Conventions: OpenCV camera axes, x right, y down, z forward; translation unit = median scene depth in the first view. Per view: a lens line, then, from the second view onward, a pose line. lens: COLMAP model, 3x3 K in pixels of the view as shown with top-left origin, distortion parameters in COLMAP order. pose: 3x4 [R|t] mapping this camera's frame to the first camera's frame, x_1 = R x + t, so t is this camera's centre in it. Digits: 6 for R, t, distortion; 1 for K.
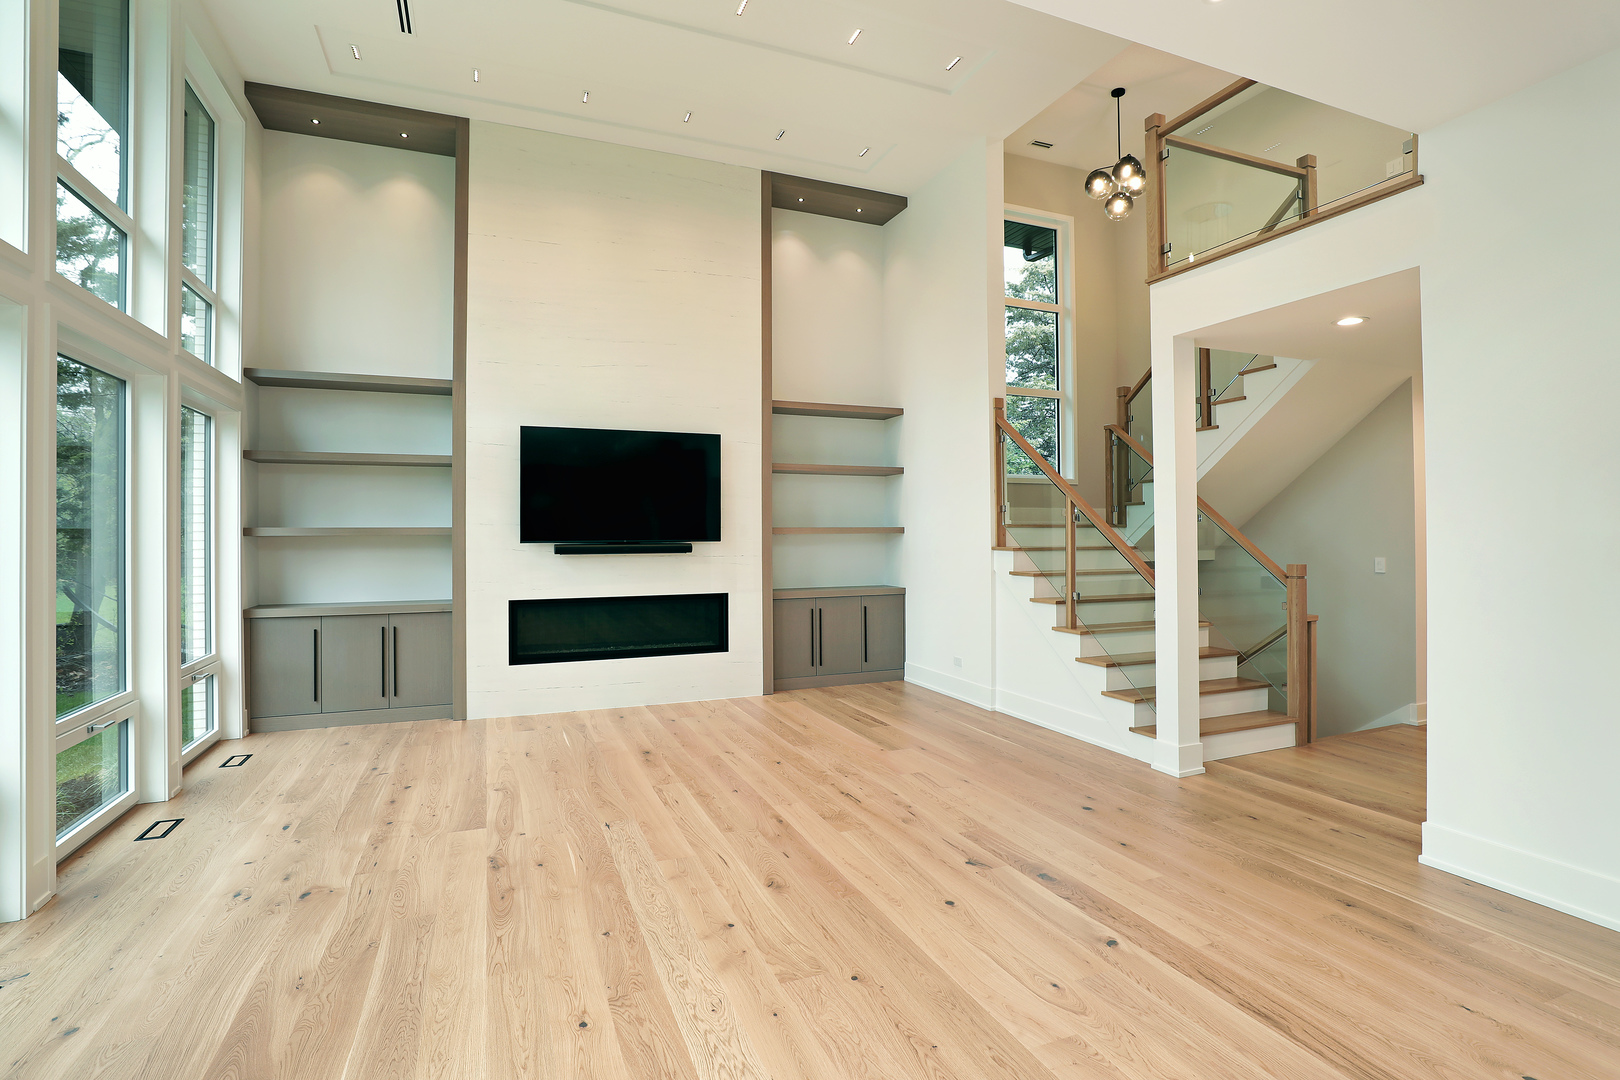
lens RADIAL K [[770.1, 0, 807.5], [0, 770.1, 527.4], [0, 0, 1]] dist [-0.030319, 0.000160]
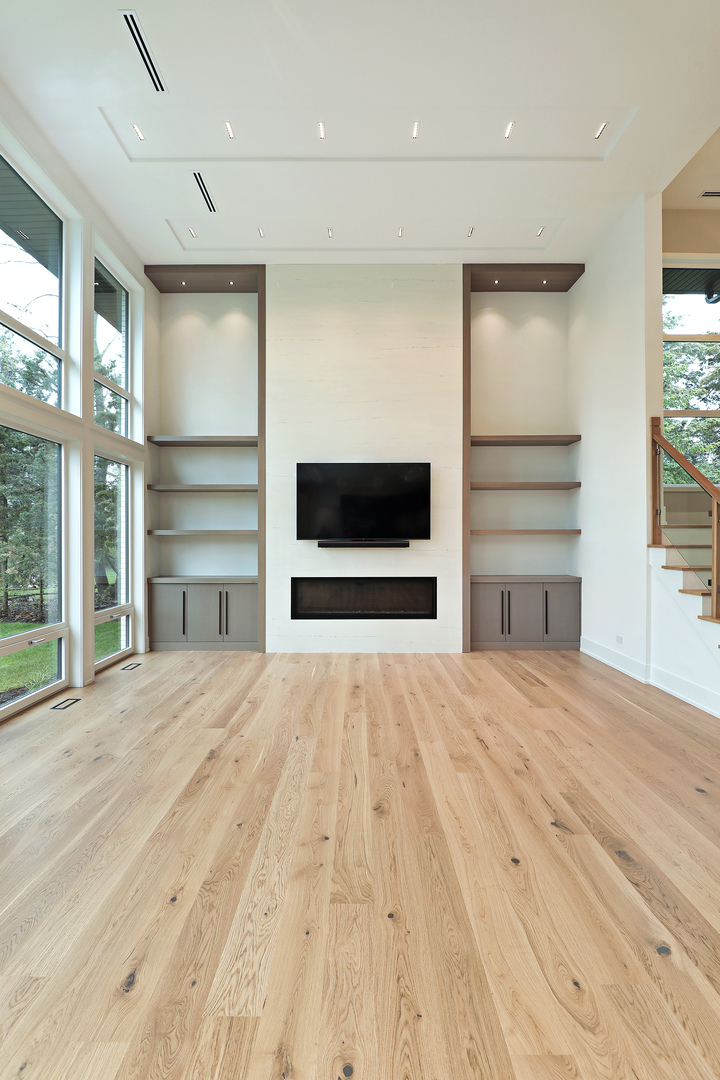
lens RADIAL K [[504.1, 0, 360.0], [0, 504.1, 540.0], [0, 0, 1]] dist [0.003659, -0.008836]
pose [[0.927307, 0.004129, -0.374279, 0.129726], [0.000121, 0.999936, 0.011333, 0.010095], [0.374302, -0.010555, 0.927247, 0.127603]]
